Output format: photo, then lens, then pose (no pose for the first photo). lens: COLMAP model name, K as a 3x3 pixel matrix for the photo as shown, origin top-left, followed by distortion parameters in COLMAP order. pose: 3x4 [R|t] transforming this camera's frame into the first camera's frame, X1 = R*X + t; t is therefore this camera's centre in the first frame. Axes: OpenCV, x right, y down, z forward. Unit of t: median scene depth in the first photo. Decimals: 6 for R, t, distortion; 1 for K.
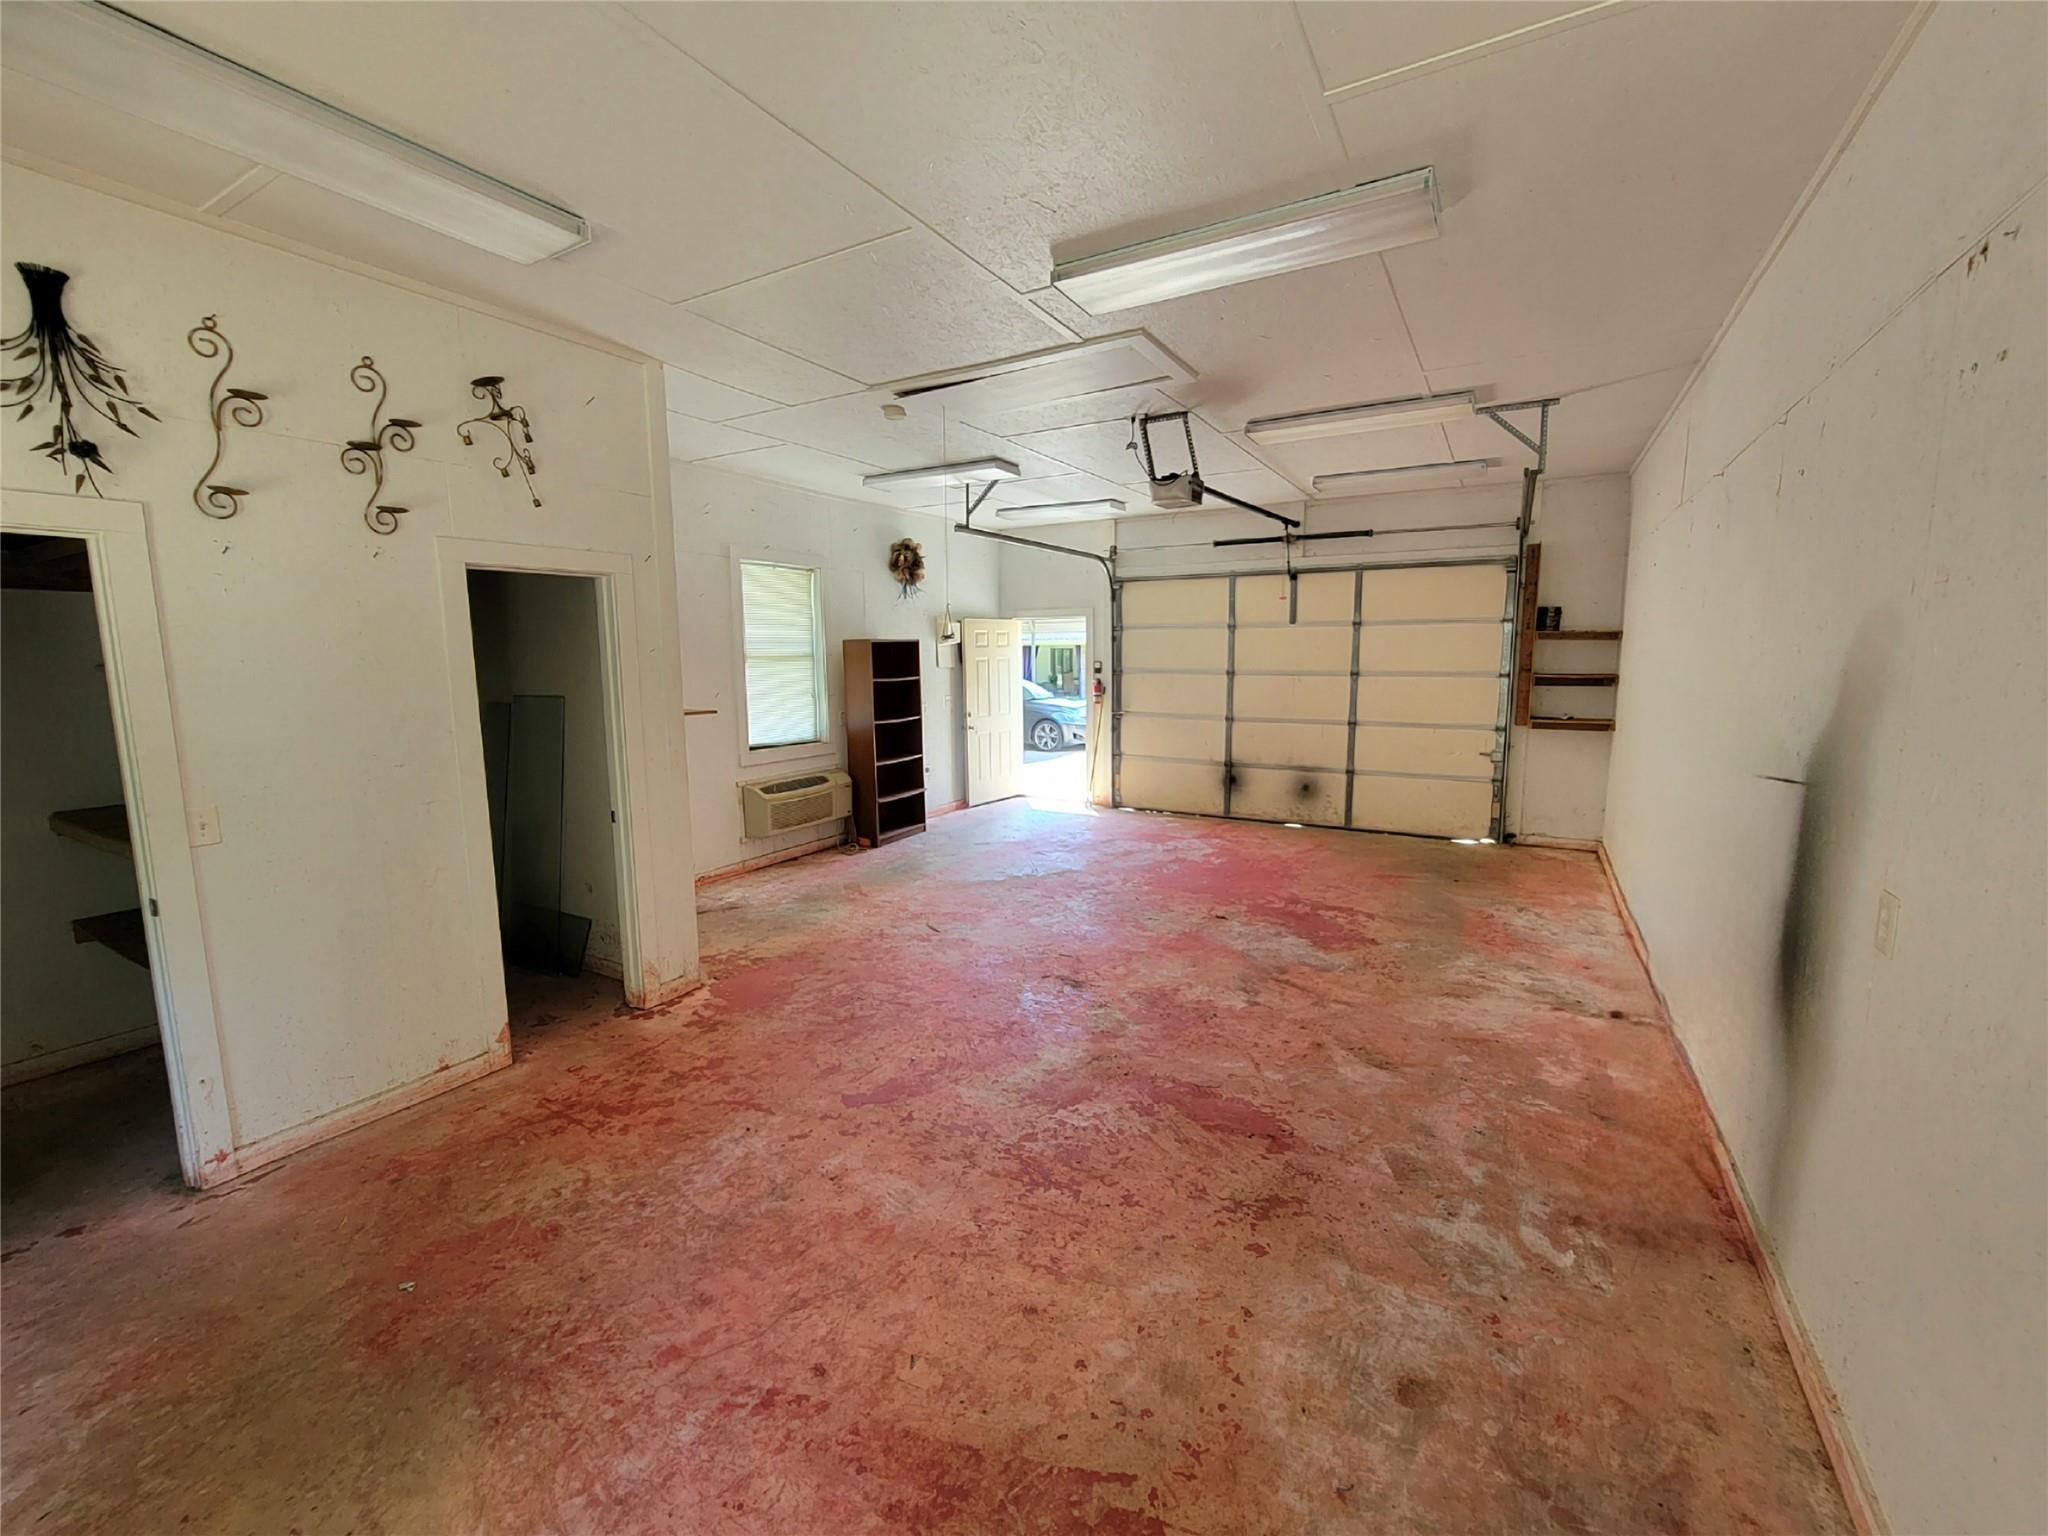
lens RADIAL K [[836.3, 0, 1024.9], [0, 836.3, 768.8], [0, 0, 1]] dist [0.000613, 0.000077]
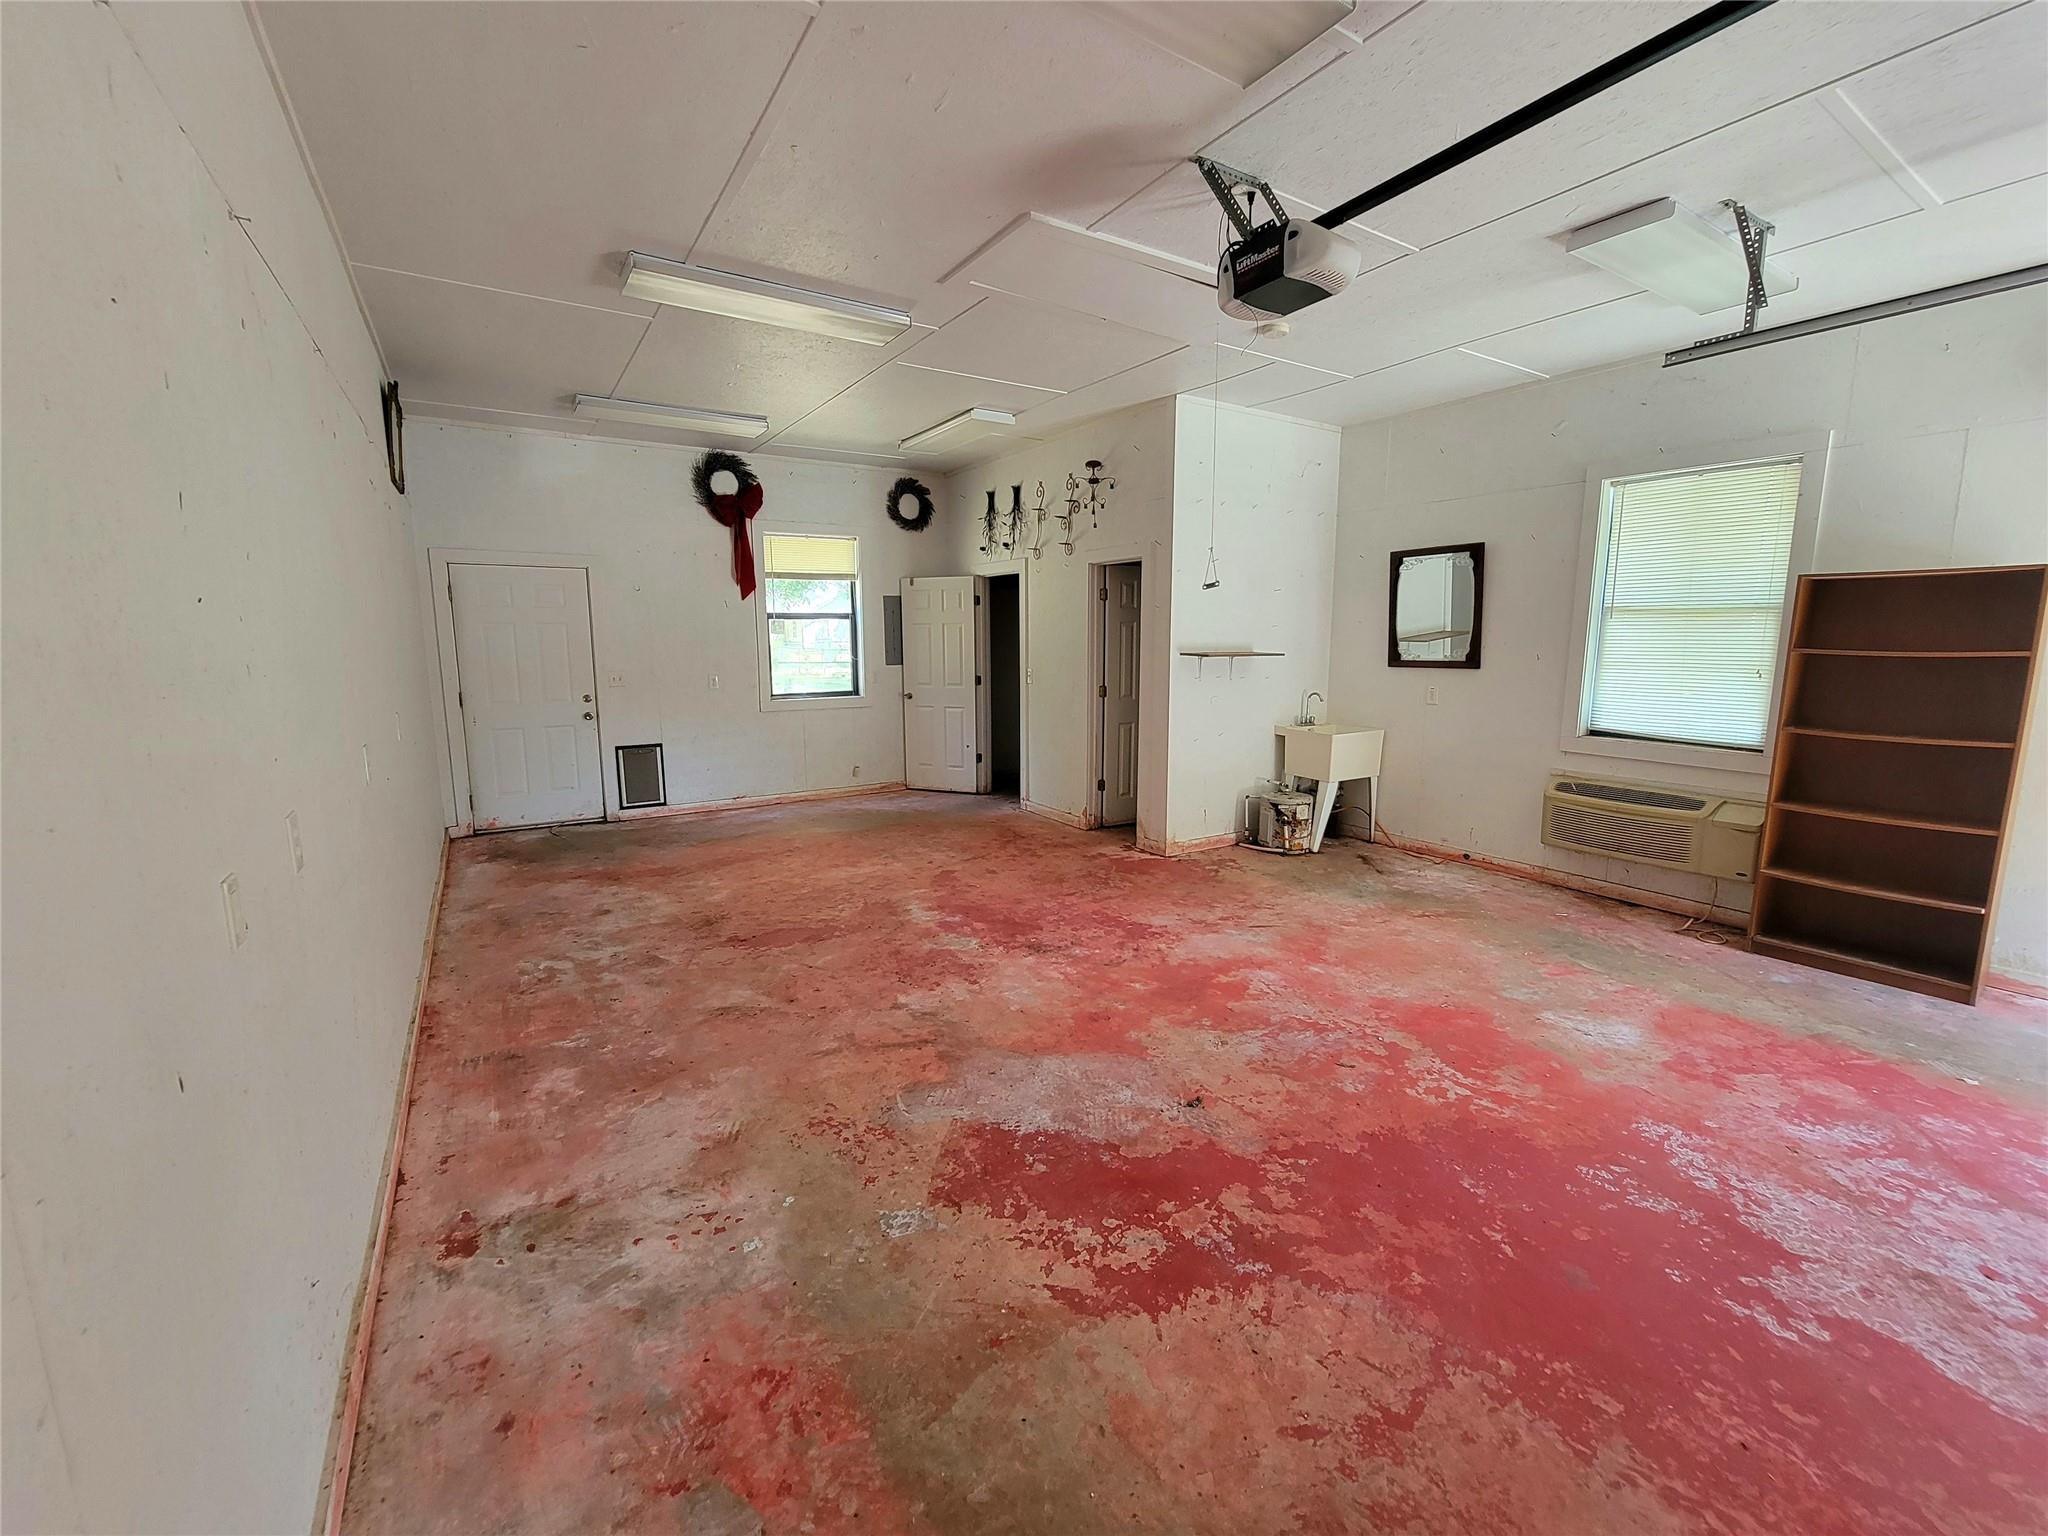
lens RADIAL K [[836.3, 0, 1027.3], [0, 836.3, 758.5], [0, 0, 1]] dist [0.000613, 0.000077]
pose [[-0.455596, 0.142851, -0.878650, 0.935694], [-0.119435, 0.968307, 0.219356, -0.173543], [0.882138, 0.204880, -0.424096, 1.432439]]
